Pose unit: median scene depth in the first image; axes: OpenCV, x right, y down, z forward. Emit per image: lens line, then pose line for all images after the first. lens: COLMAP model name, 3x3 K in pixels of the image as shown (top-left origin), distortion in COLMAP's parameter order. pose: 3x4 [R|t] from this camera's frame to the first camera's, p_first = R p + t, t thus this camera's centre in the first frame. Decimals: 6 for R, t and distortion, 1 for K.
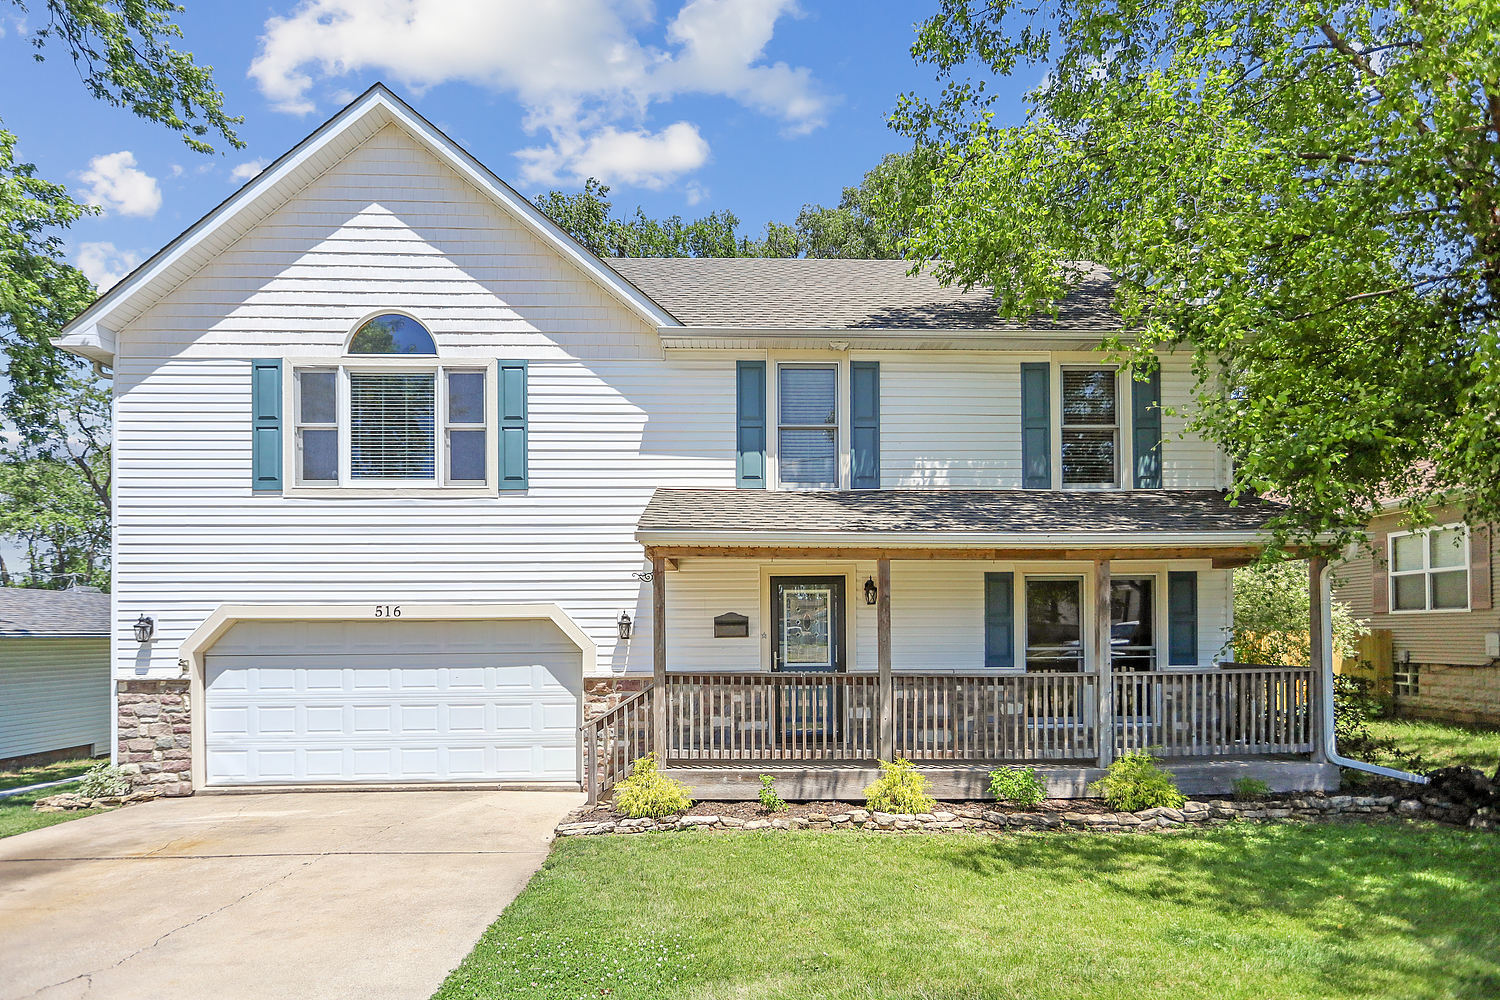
lens RADIAL K [[735.3, 0, 750.0], [0, 735.3, 500.0], [0, 0, 1]] dist [-0.001525, -0.000403]
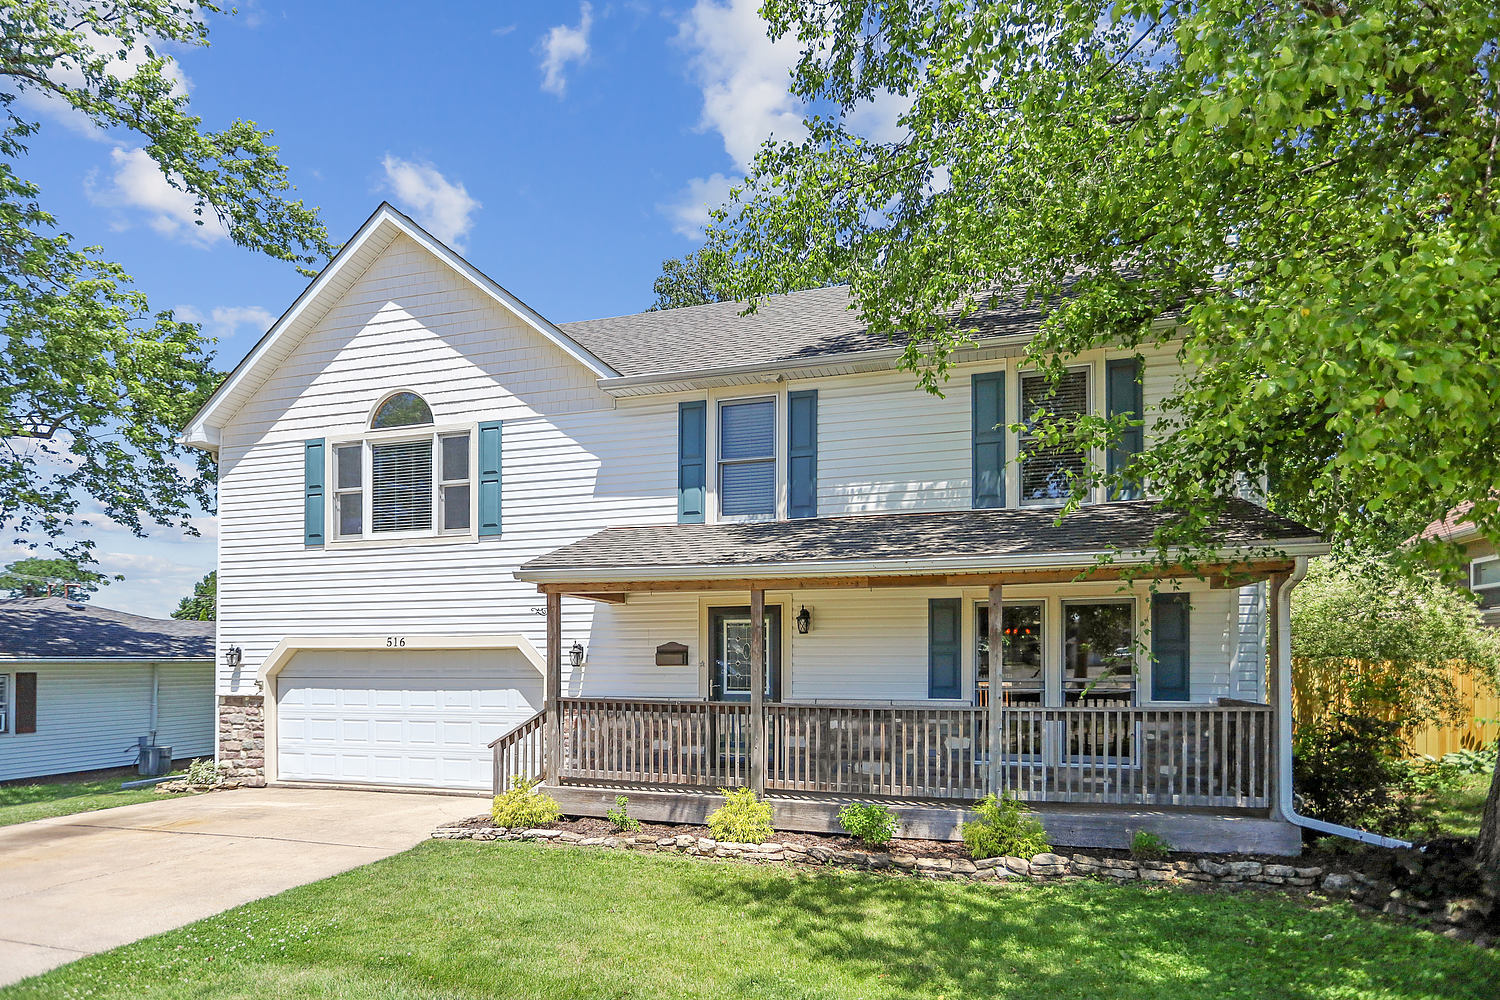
lens RADIAL K [[716.7, 0, 750.2], [0, 716.7, 526.8], [0, 0, 1]] dist [-0.001976, -0.000377]
pose [[0.957742, -0.048333, -0.283540, 0.382736], [0.047838, 0.998817, -0.008673, 0.001820], [0.283624, -0.005258, 0.958921, 0.044847]]
